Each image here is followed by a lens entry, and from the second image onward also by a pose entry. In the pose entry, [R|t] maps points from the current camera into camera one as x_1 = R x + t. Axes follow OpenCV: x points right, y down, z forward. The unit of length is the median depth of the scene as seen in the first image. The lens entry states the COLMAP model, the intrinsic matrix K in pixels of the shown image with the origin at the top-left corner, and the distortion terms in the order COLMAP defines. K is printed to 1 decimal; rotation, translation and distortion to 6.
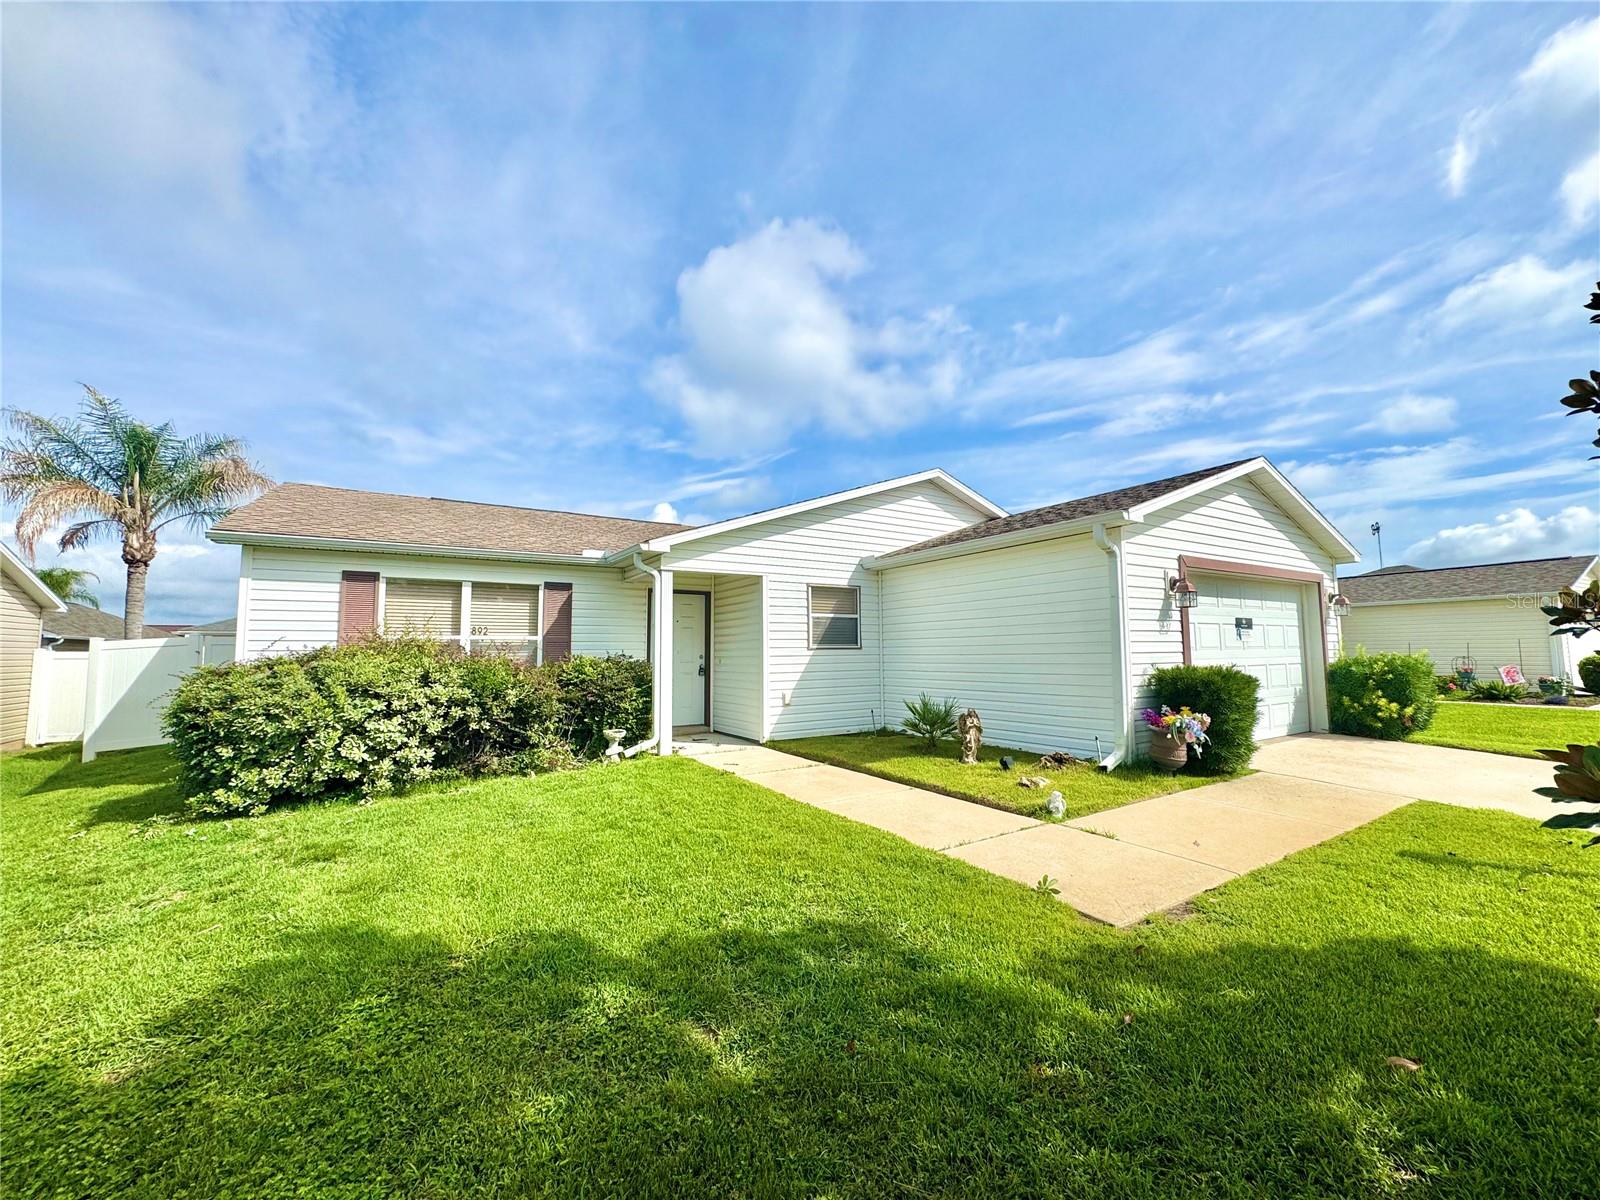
lens RADIAL K [[634.7, 0, 786.1], [0, 634.7, 600.2], [0, 0, 1]] dist [0.001120, -0.000509]
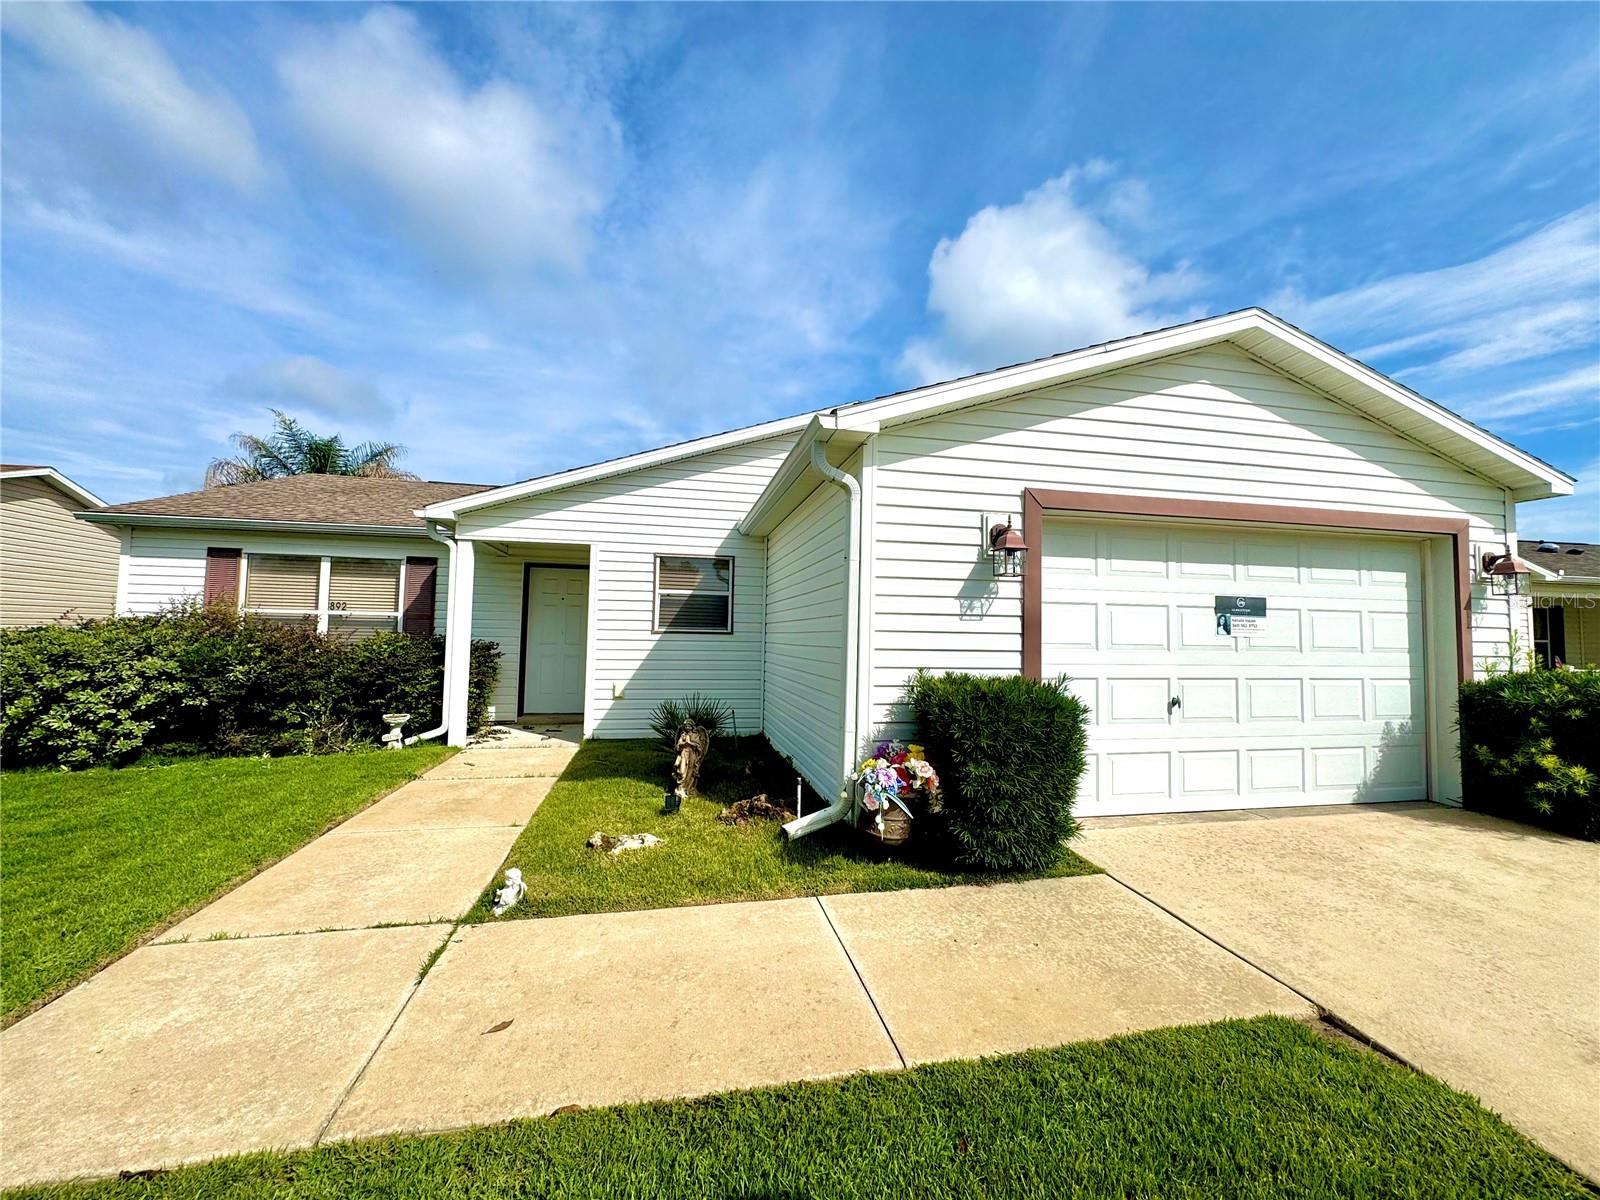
lens RADIAL K [[627.7, 0, 800.0], [0, 627.7, 600.0], [0, 0, 1]] dist [0.001051, -0.000156]
pose [[0.939818, 0.006578, -0.341612, 0.532289], [0.001936, 0.999696, 0.024578, 0.015753], [0.341670, -0.023760, 0.939520, 0.315744]]
